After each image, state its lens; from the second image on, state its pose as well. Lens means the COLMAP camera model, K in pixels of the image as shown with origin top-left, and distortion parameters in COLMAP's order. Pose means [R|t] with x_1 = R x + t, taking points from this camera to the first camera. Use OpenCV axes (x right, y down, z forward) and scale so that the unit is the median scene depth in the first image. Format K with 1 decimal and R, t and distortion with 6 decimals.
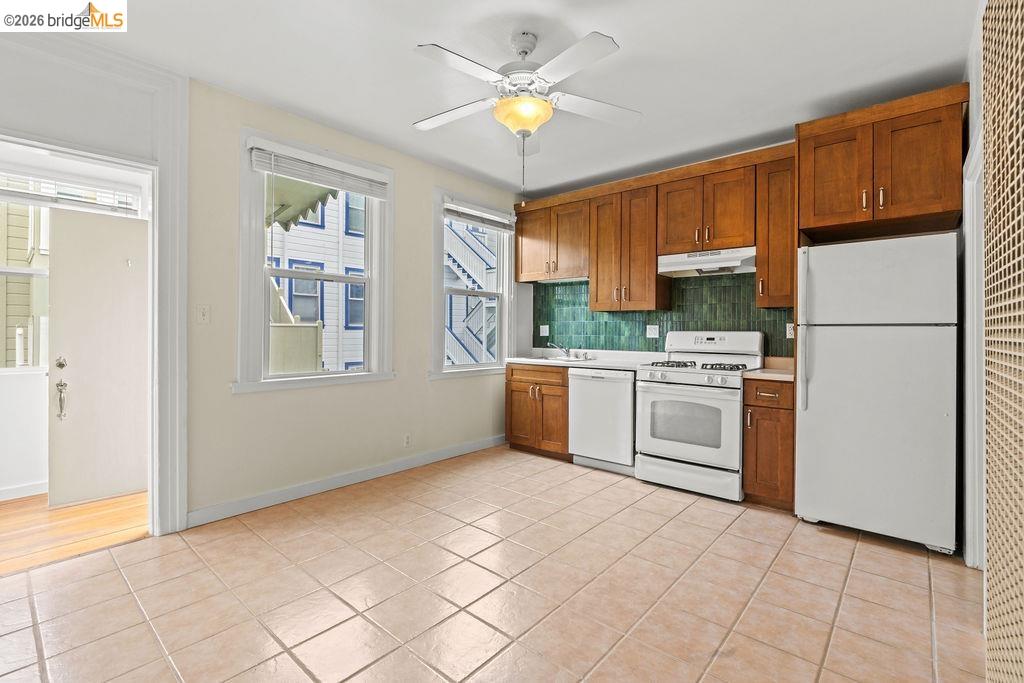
lens RADIAL K [[468.8, 0, 514.5], [0, 468.8, 329.5], [0, 0, 1]] dist [-0.000437, 0.000313]
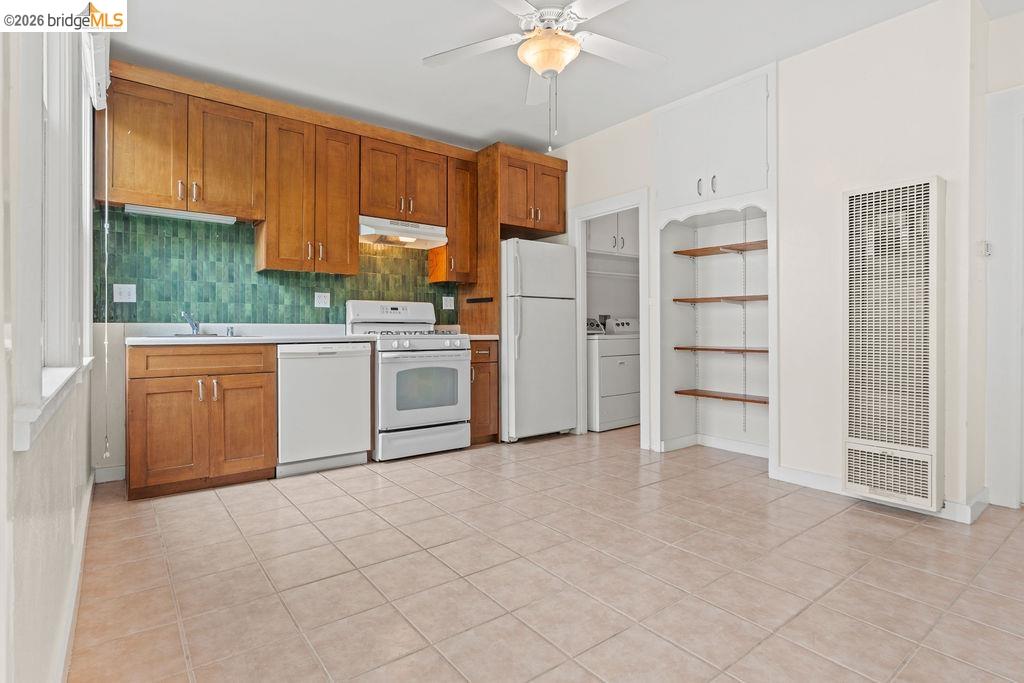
lens RADIAL K [[517.0, 0, 510.0], [0, 517.0, 328.6], [0, 0, 1]] dist [-0.000524, 0.000320]
pose [[0.199104, -0.006195, 0.979959, -0.638153], [-0.002239, 0.999975, 0.006776, 0.055854], [-0.979976, -0.003543, 0.199085, 0.544912]]
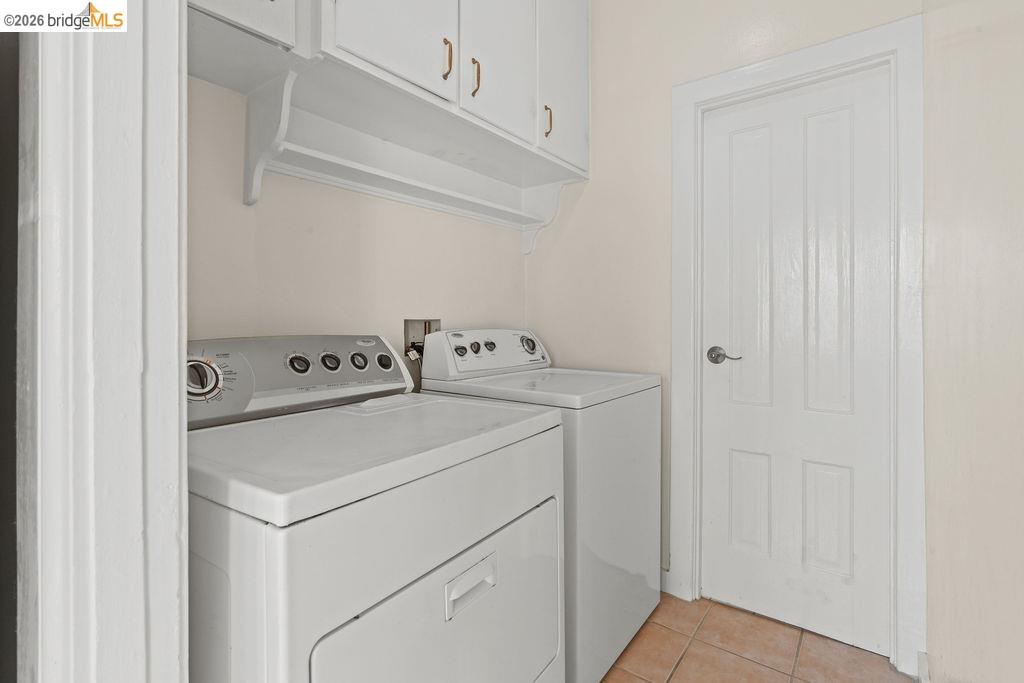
lens RADIAL K [[468.8, 0, 514.5], [0, 468.8, 329.5], [0, 0, 1]] dist [-0.000437, 0.000313]
pose [[-0.075097, -0.010642, 0.997119, 0.480065], [-0.004030, 0.999938, 0.010369, 0.026421], [-0.997168, -0.003240, -0.075135, 0.518397]]
